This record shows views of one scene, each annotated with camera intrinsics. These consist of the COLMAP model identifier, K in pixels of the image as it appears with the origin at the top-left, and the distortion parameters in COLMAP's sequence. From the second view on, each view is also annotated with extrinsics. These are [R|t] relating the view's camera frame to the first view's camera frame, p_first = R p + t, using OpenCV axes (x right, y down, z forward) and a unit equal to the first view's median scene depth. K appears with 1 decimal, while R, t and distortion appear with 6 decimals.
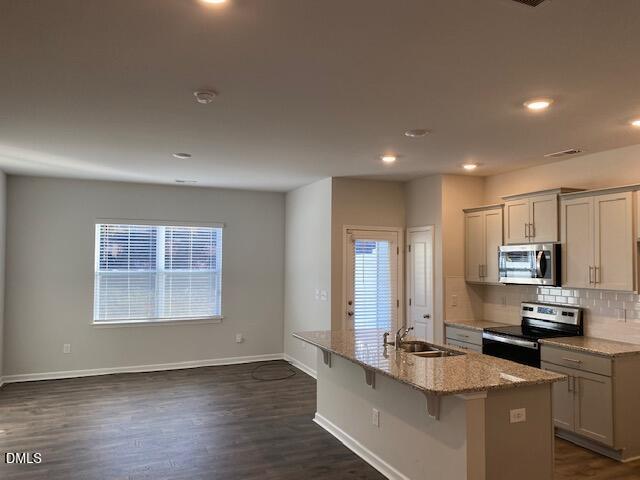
lens RADIAL K [[483.5, 0, 315.6], [0, 483.5, 242.2], [0, 0, 1]] dist [0.070591, -0.093705]
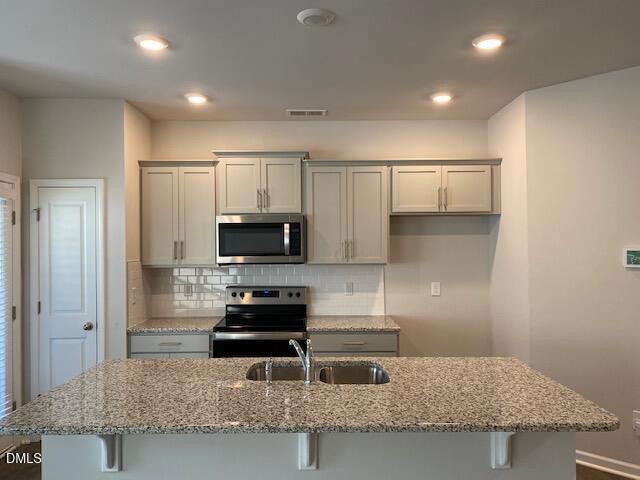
lens RADIAL K [[483.5, 0, 315.6], [0, 483.5, 242.2], [0, 0, 1]] dist [0.070591, -0.093705]
pose [[0.385336, -0.007273, 0.922748, -0.253835], [-0.028405, 0.999402, 0.019739, 0.028946], [-0.922339, -0.033817, 0.384899, 0.556208]]
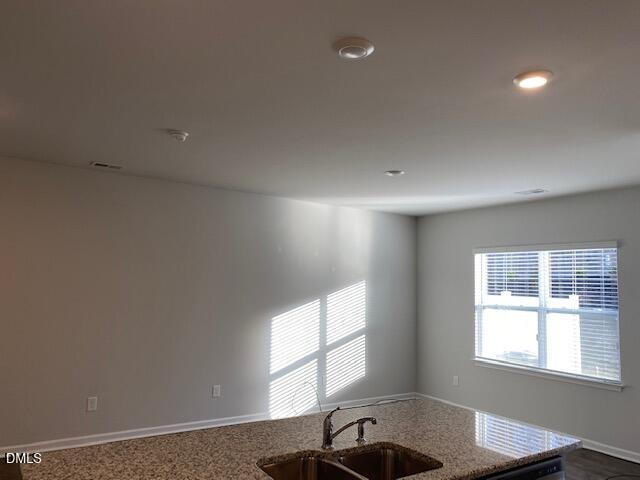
lens RADIAL K [[483.5, 0, 315.6], [0, 483.5, 242.2], [0, 0, 1]] dist [0.070591, -0.093705]
pose [[0.189728, -0.089908, -0.977711, 0.520353], [0.009048, 0.995916, -0.089826, 0.026813], [0.981795, 0.008196, 0.189767, 0.627933]]
